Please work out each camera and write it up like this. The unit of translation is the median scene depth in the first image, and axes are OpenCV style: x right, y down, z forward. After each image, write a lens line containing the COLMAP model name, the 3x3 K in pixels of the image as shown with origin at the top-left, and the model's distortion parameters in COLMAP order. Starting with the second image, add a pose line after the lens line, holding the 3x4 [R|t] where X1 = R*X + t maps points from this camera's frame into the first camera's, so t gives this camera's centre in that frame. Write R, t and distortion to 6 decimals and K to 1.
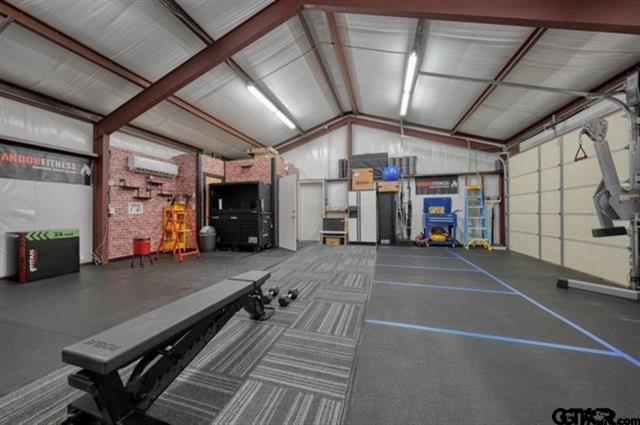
lens RADIAL K [[216.7, 0, 319.4], [0, 216.7, 211.7], [0, 0, 1]] dist [-0.000682, -0.000062]
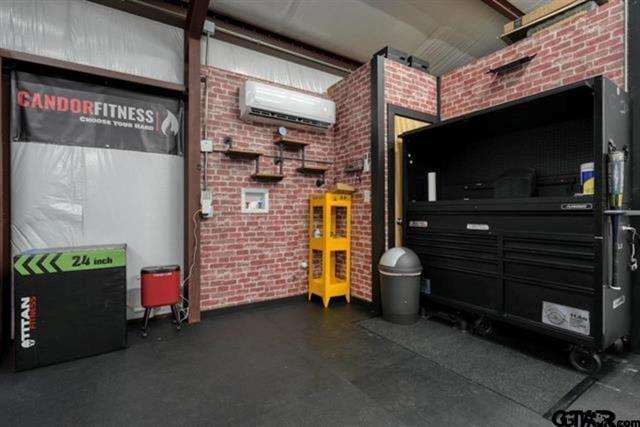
lens RADIAL K [[303.4, 0, 320.6], [0, 303.4, 211.5], [0, 0, 1]] dist [0.000438, 0.000178]
pose [[0.755134, 0.000876, -0.655570, -0.303015], [0.003047, 0.999984, 0.004846, 0.003626], [0.655564, -0.005656, 0.755119, 0.568820]]
